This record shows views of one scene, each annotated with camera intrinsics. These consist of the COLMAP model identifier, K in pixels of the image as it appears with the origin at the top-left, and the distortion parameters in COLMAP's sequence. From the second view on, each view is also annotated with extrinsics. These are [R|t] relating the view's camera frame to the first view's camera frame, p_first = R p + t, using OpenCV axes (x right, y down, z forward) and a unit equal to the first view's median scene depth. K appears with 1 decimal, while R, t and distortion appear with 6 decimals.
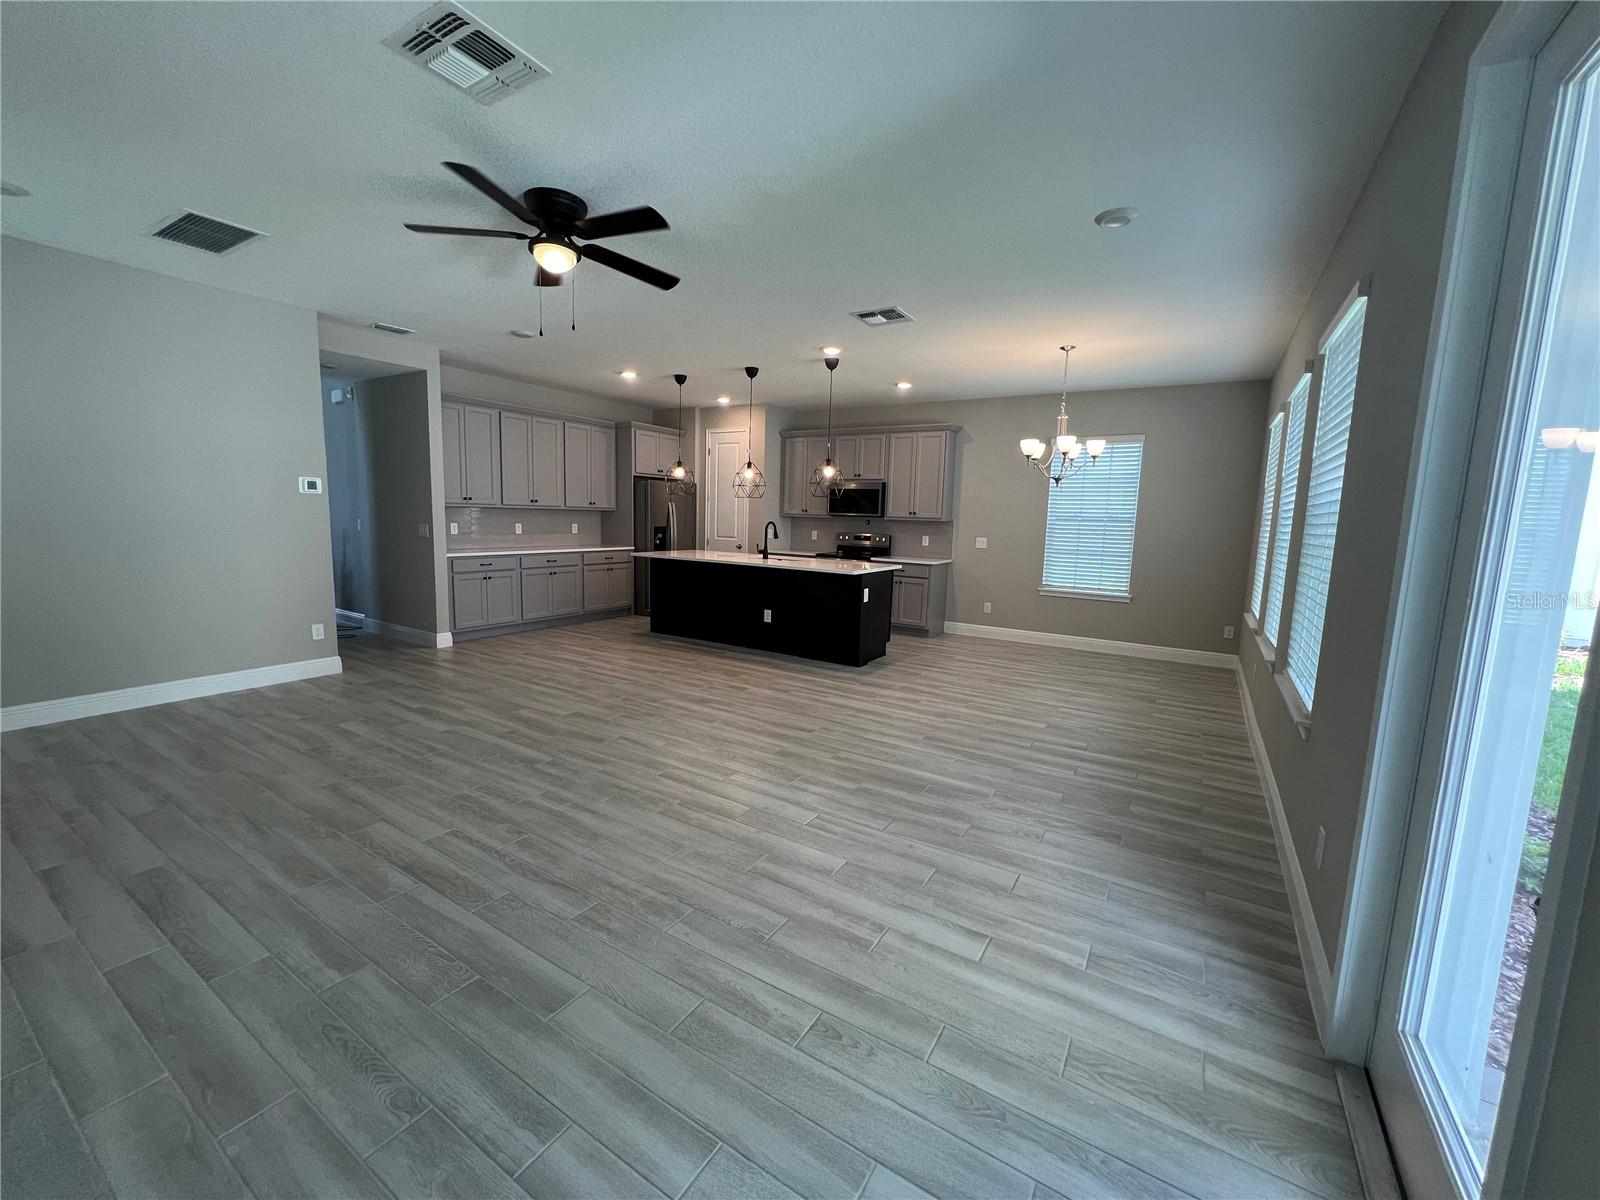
lens RADIAL K [[641.9, 0, 794.5], [0, 641.9, 596.5], [0, 0, 1]] dist [-0.001460, 0.000643]
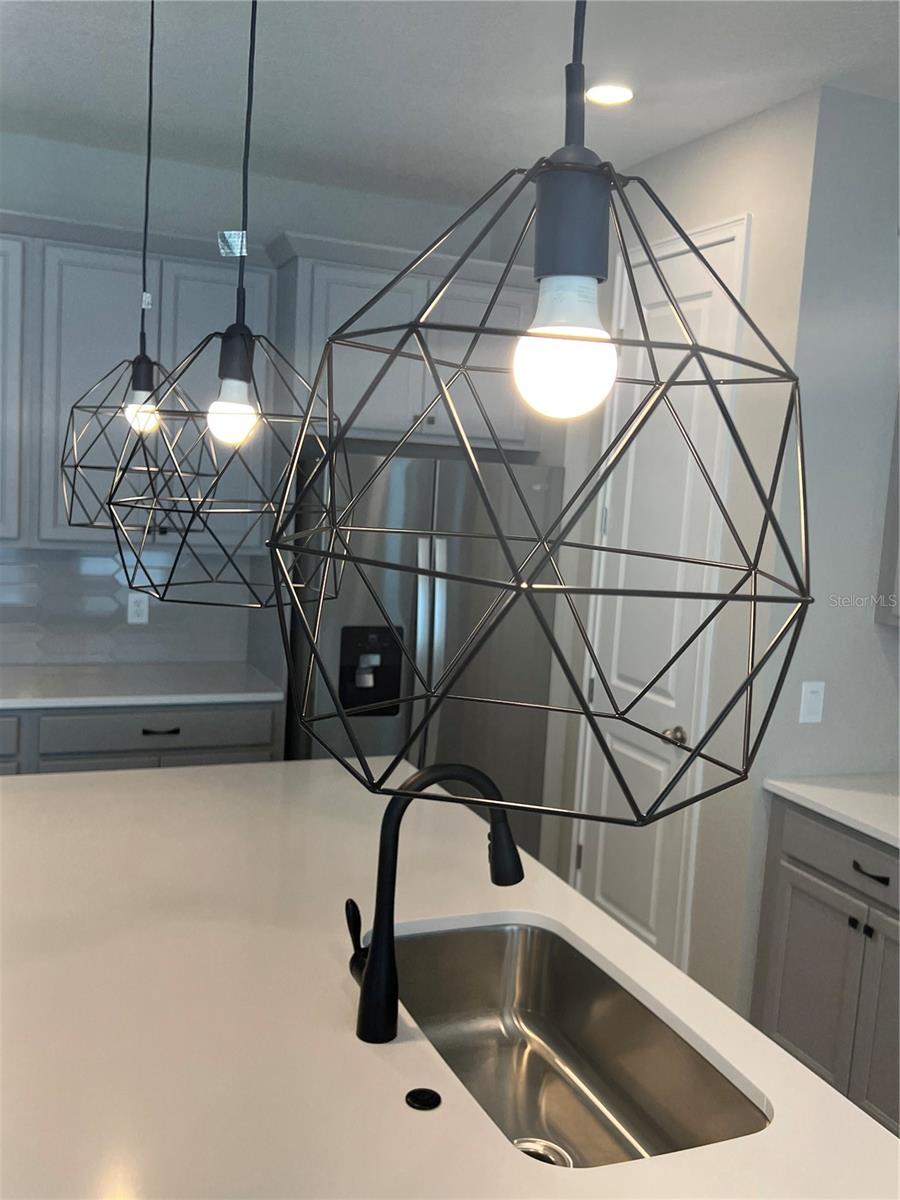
lens RADIAL K [[1104.5, 0, 455.8], [0, 1104.5, 599.5], [0, 0, 1]] dist [0.088927, -0.149348]
pose [[0.818783, 0.086166, -0.567600, 0.121992], [-0.110290, 0.993865, -0.008222, -0.192533], [0.563410, 0.069333, 0.823263, 1.028568]]
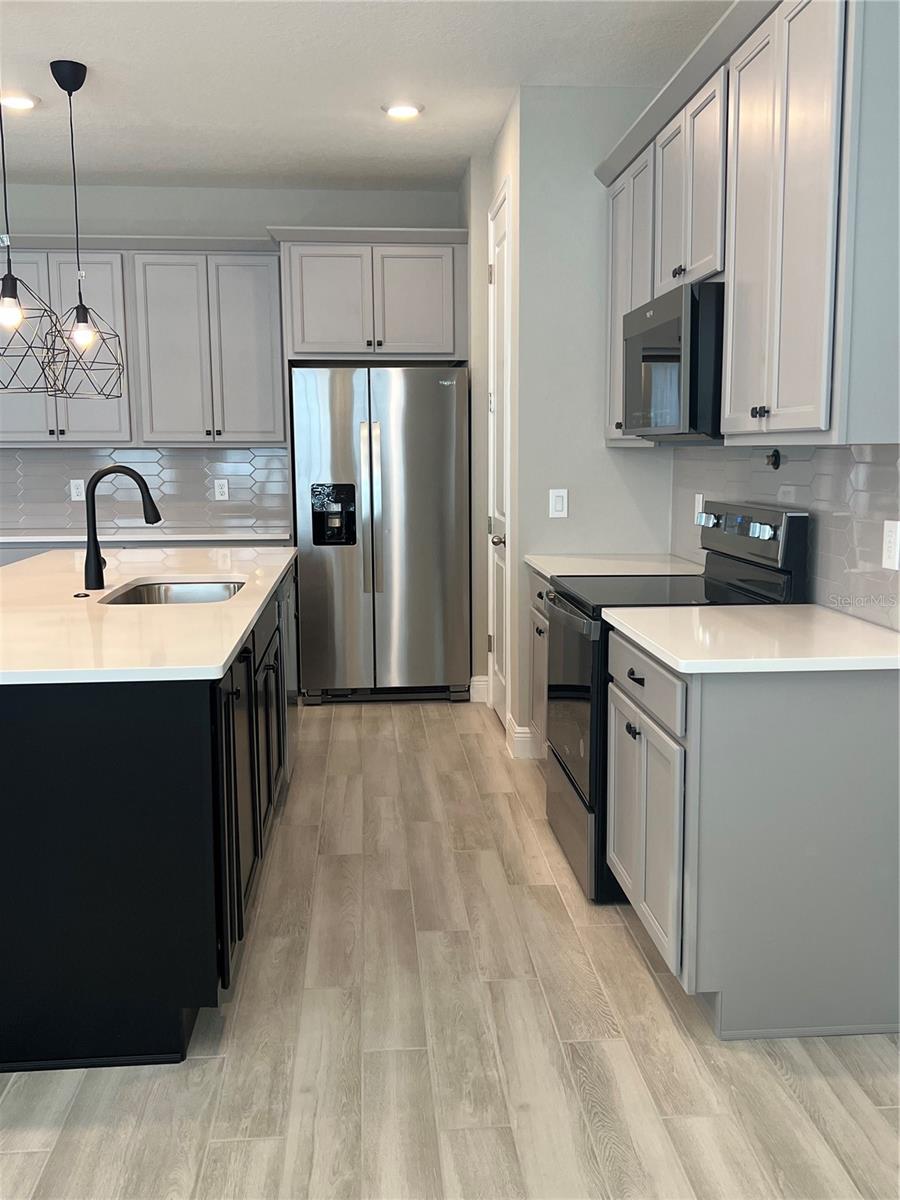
lens RADIAL K [[1096.2, 0, 450.3], [0, 1096.2, 607.4], [0, 0, 1]] dist [0.094748, -0.169963]
pose [[0.597726, 0.082702, -0.797423, 0.609155], [-0.078998, 0.995900, 0.044072, -0.110507], [0.797799, 0.036652, 0.601808, 1.043138]]
